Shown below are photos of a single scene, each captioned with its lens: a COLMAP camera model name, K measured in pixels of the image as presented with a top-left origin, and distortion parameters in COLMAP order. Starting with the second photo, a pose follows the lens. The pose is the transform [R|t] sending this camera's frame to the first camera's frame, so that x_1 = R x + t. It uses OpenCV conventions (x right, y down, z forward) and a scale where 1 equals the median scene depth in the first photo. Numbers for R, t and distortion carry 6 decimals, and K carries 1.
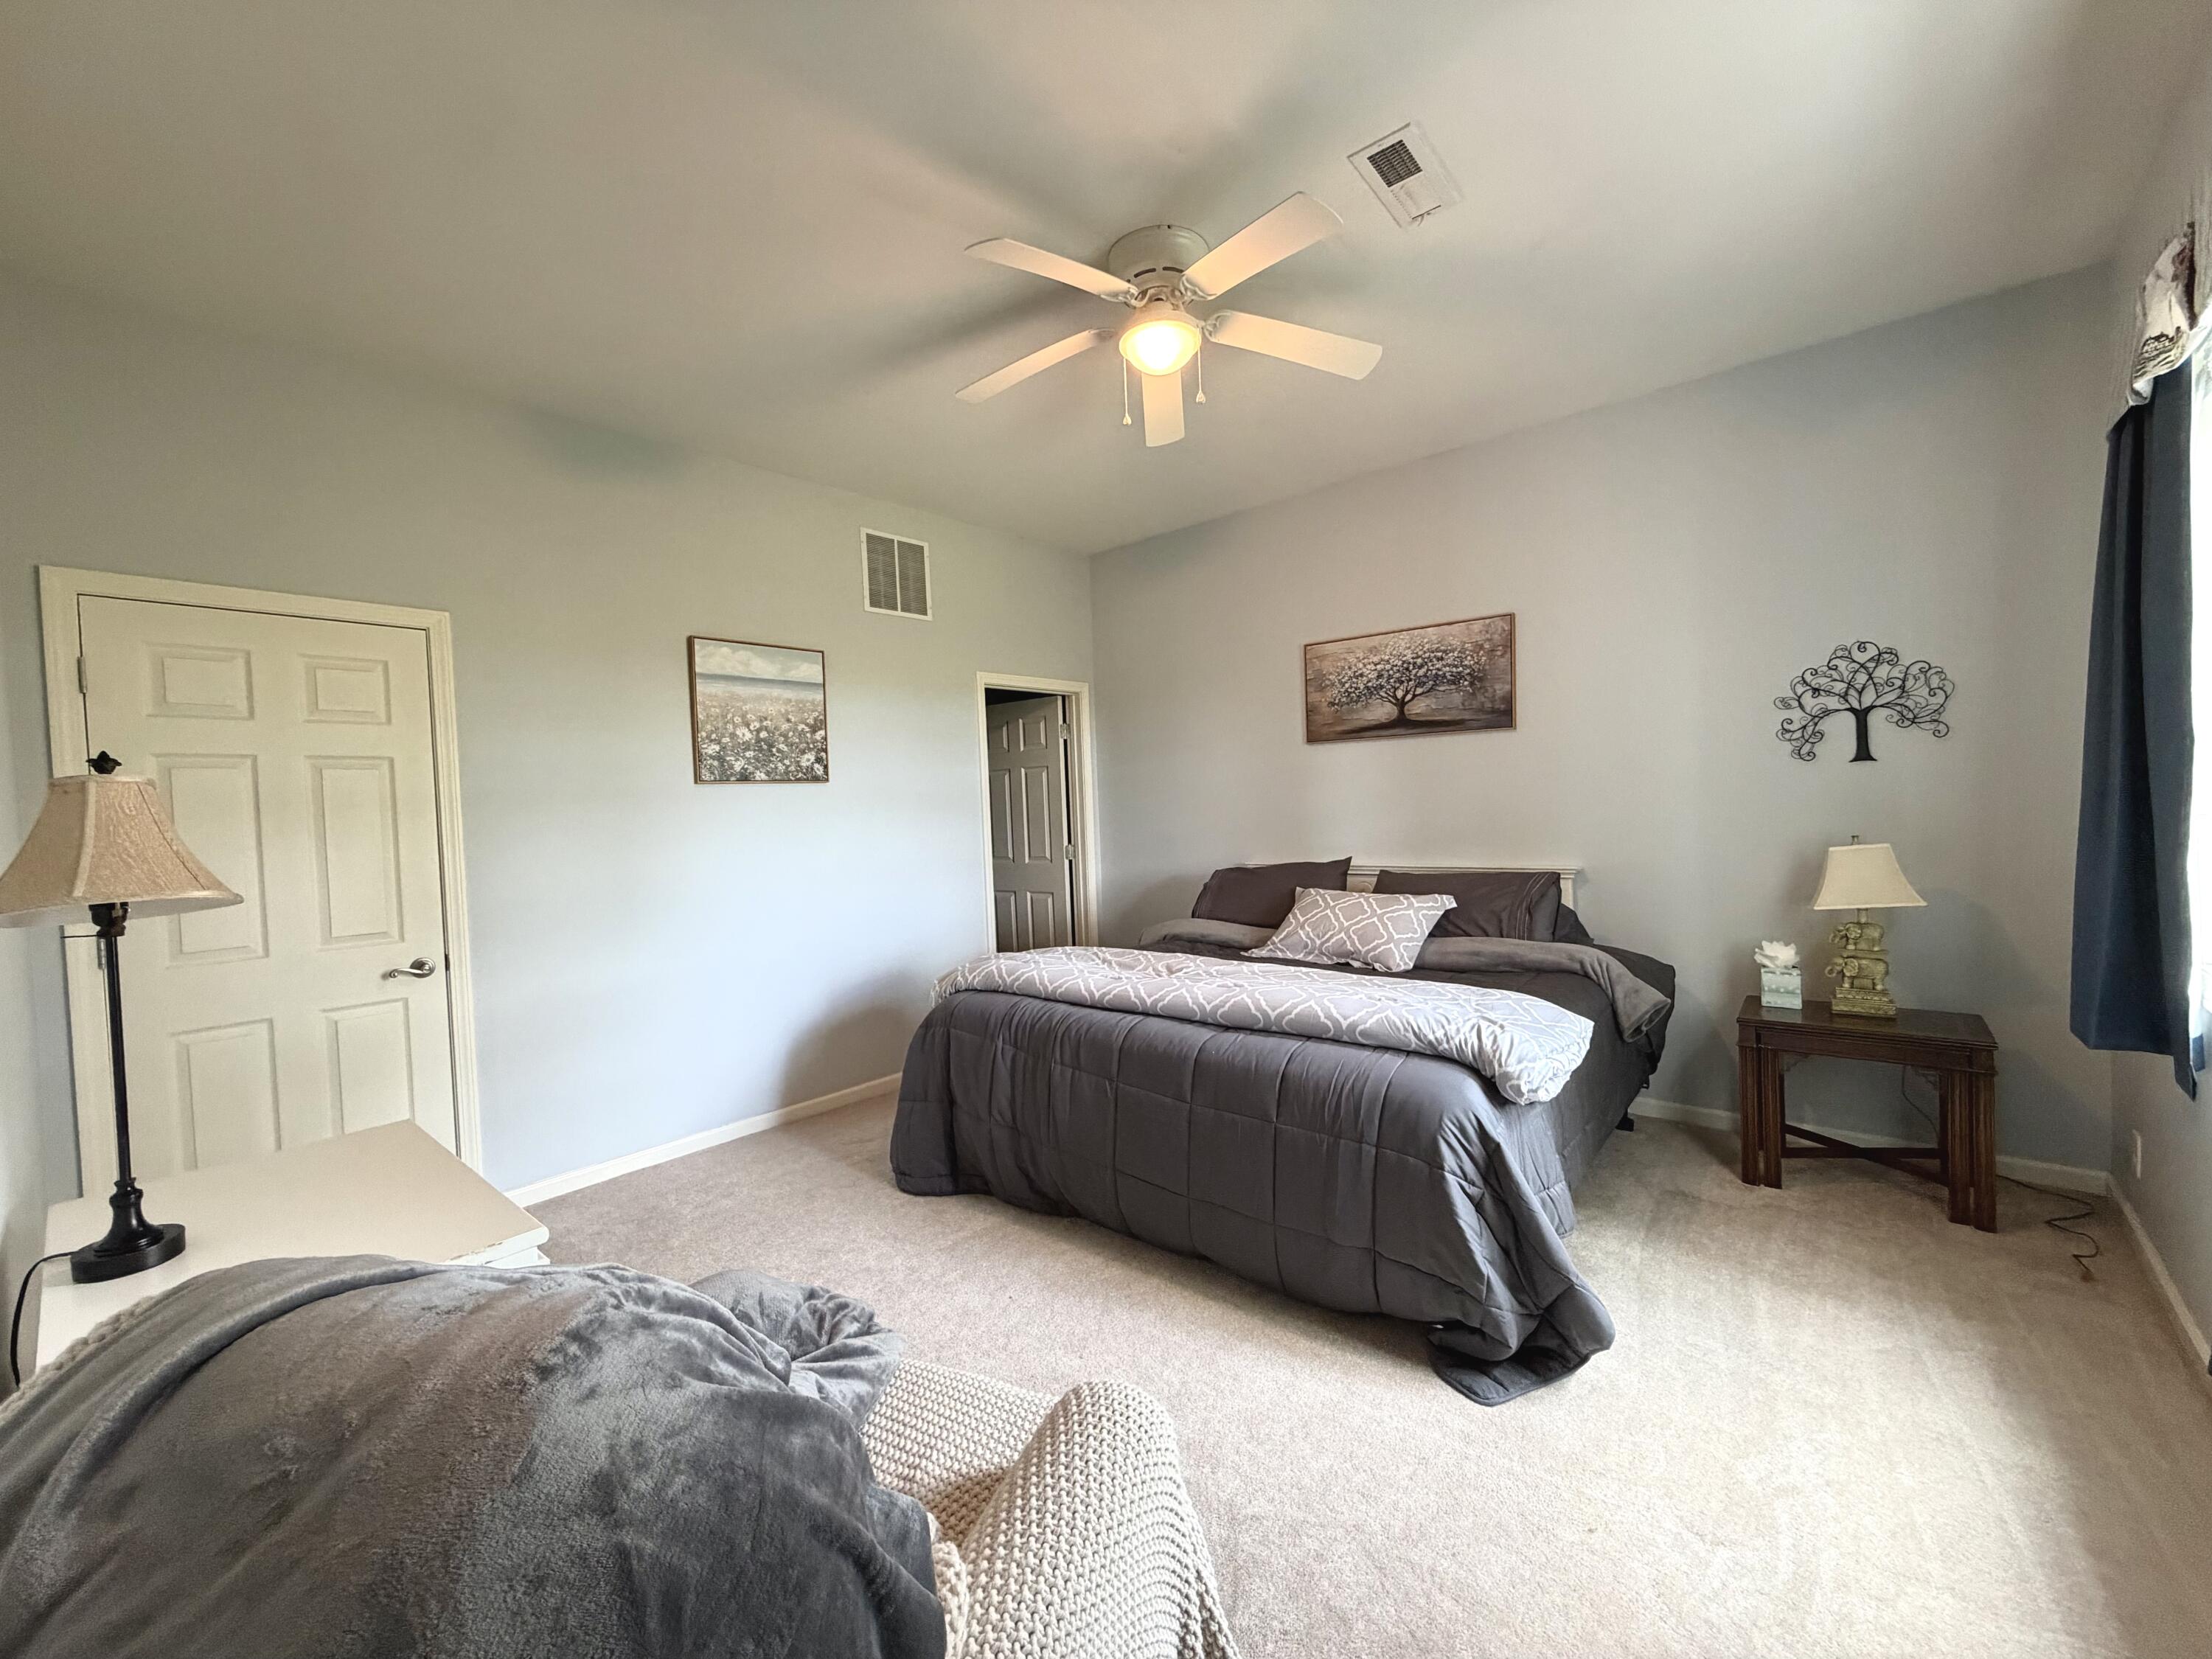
lens RADIAL K [[880.5, 0, 1105.0], [0, 880.5, 829.7], [0, 0, 1]] dist [0.000839, 0.000040]
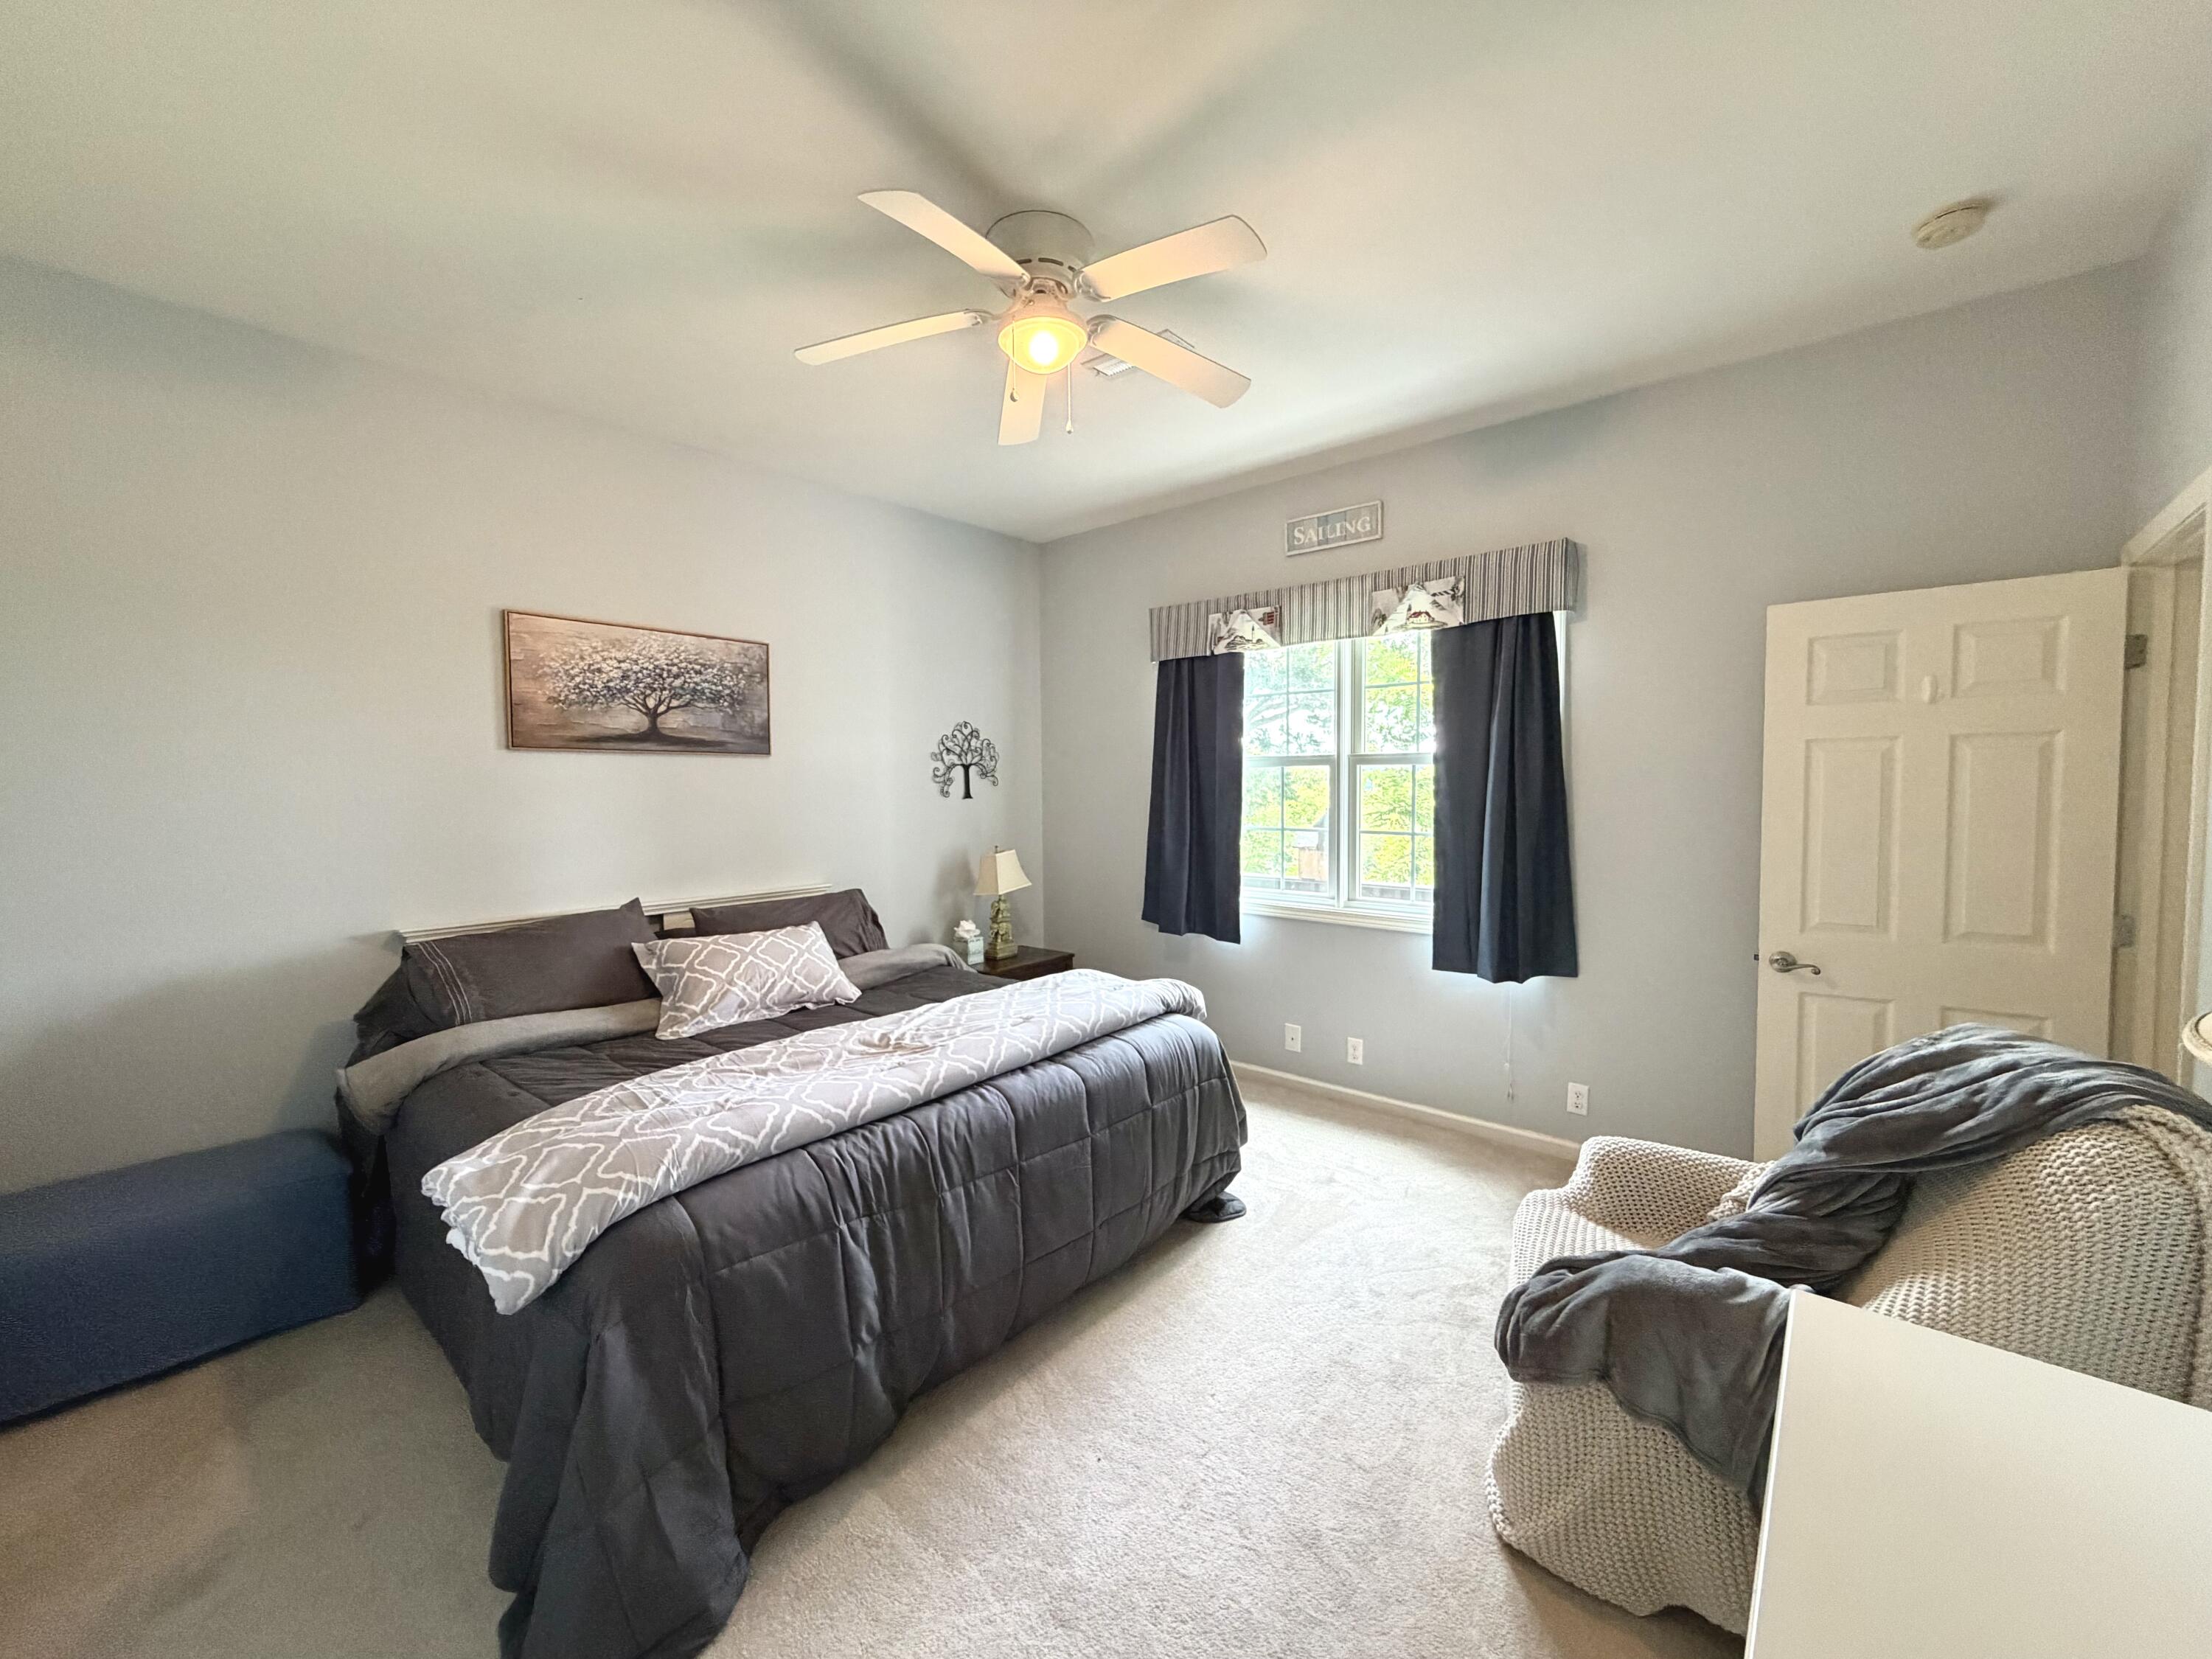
lens RADIAL K [[880.5, 0, 1104.2], [0, 880.5, 826.9], [0, 0, 1]] dist [0.000839, 0.000040]
pose [[0.001006, -0.012115, 0.999926, -0.562037], [0.037289, 0.999232, 0.012069, -0.030316], [-0.999304, 0.037274, 0.001457, 0.612801]]
